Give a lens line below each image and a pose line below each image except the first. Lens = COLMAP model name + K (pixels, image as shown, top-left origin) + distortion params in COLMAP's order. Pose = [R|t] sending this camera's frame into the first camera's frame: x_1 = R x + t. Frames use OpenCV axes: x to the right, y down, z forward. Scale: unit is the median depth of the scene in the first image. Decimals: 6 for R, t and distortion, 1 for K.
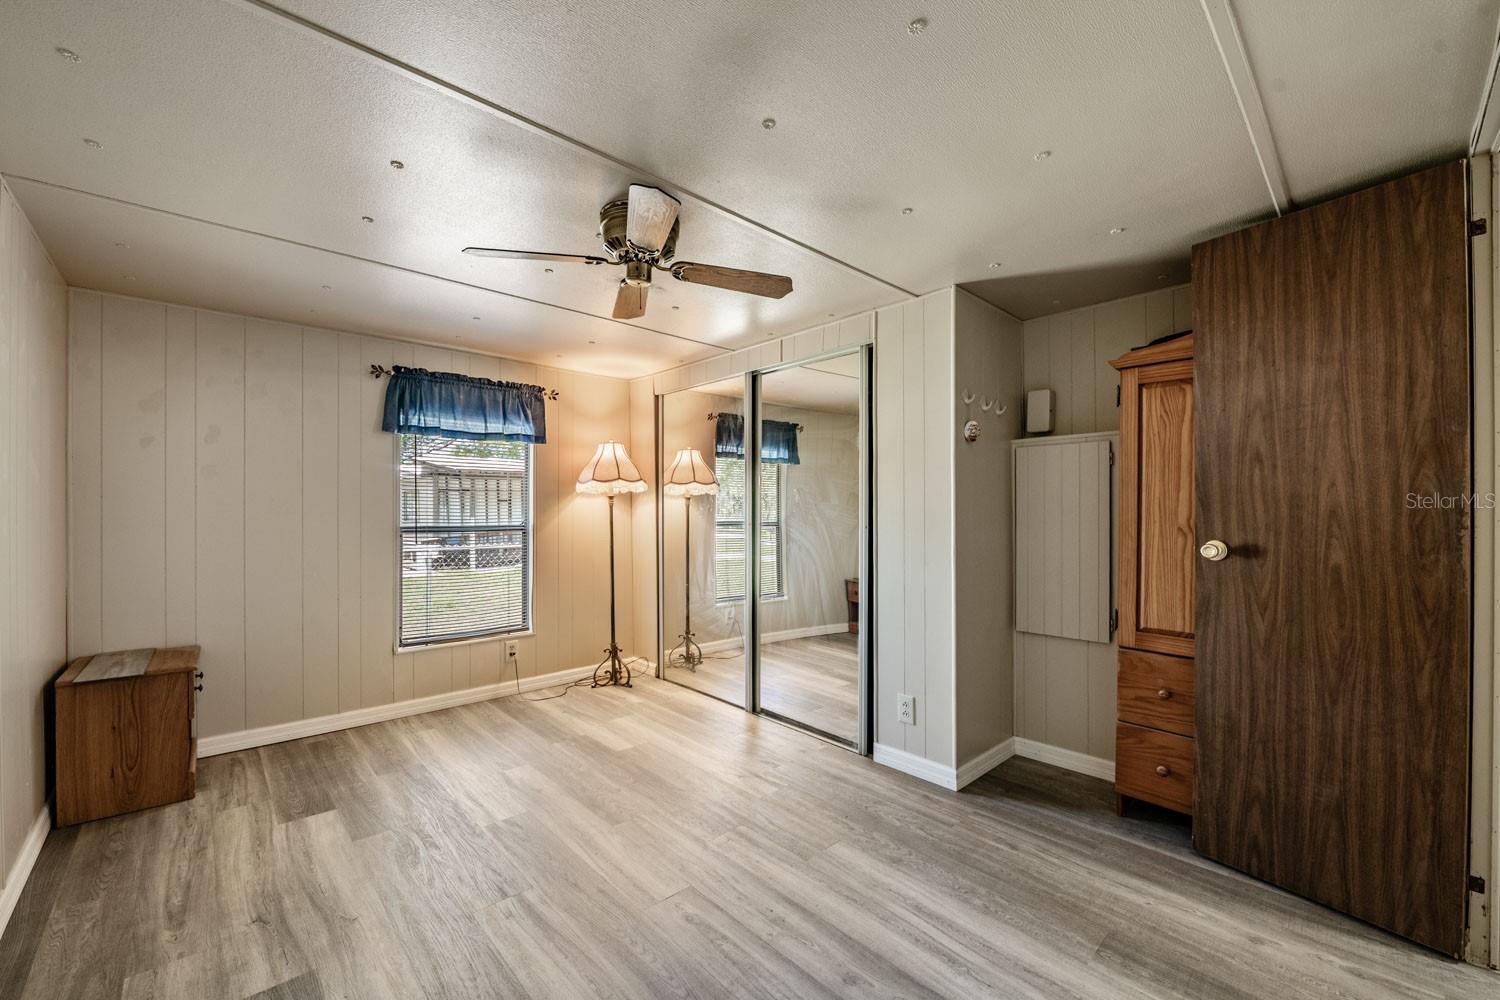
lens RADIAL K [[601.9, 0, 755.3], [0, 601.9, 511.1], [0, 0, 1]] dist [-0.014150, -0.000552]
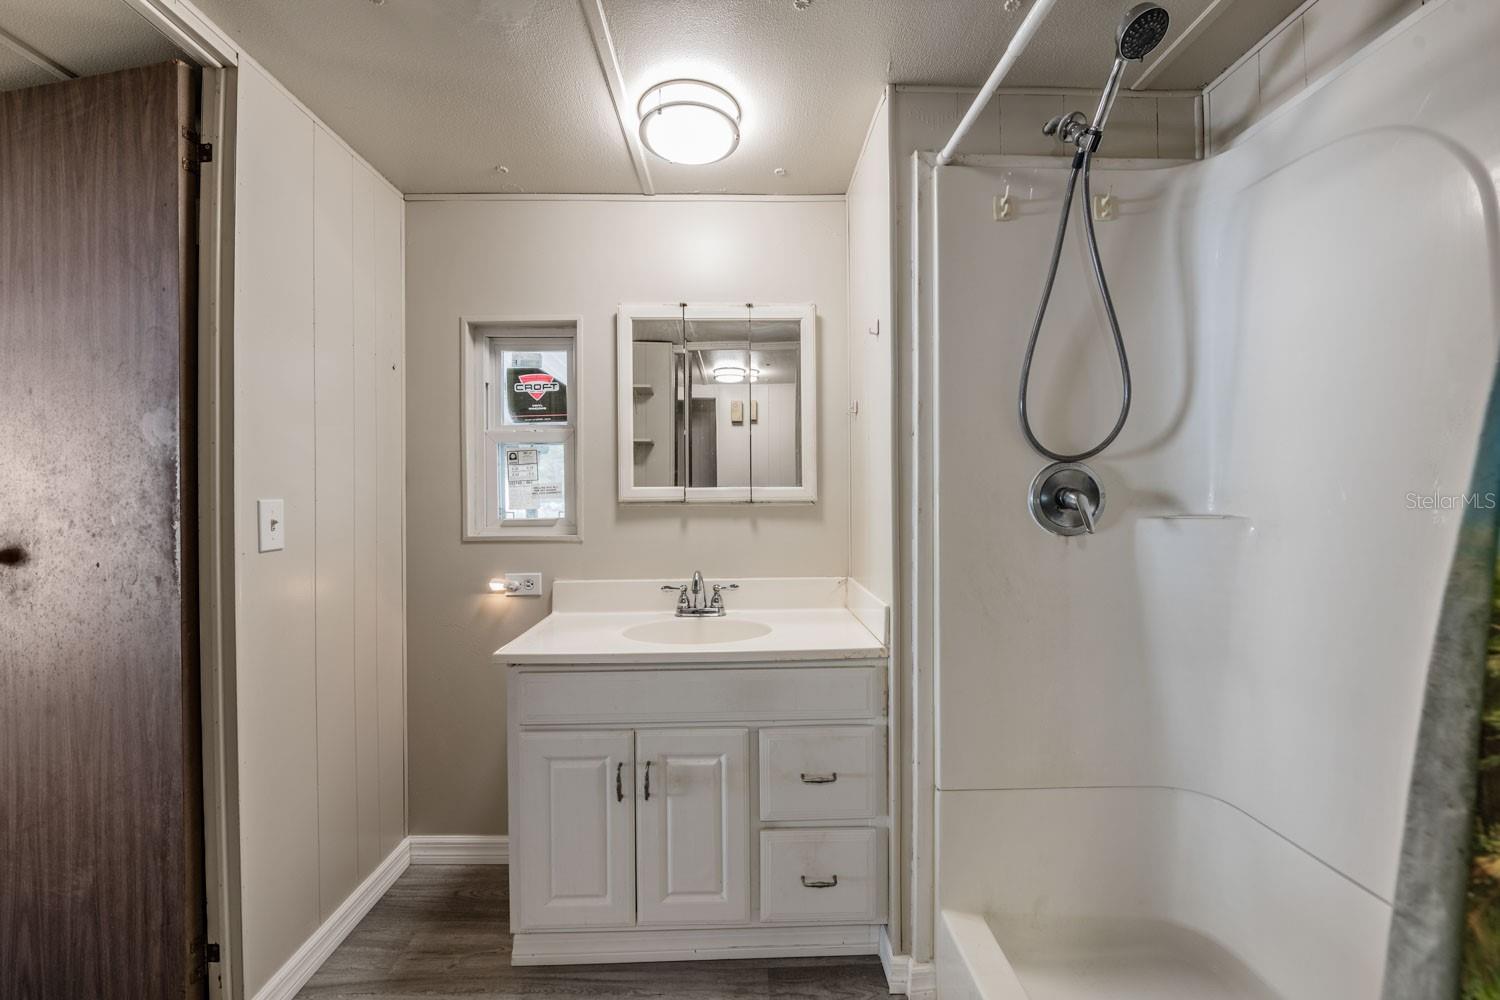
lens RADIAL K [[592.4, 0, 749.4], [0, 592.4, 491.8], [0, 0, 1]] dist [-0.010870, -0.000555]
pose [[0.663333, 0.004080, 0.748313, 0.959073], [0.001046, 0.999979, -0.006379, -0.002749], [-0.748323, 0.005014, 0.663315, -0.094840]]
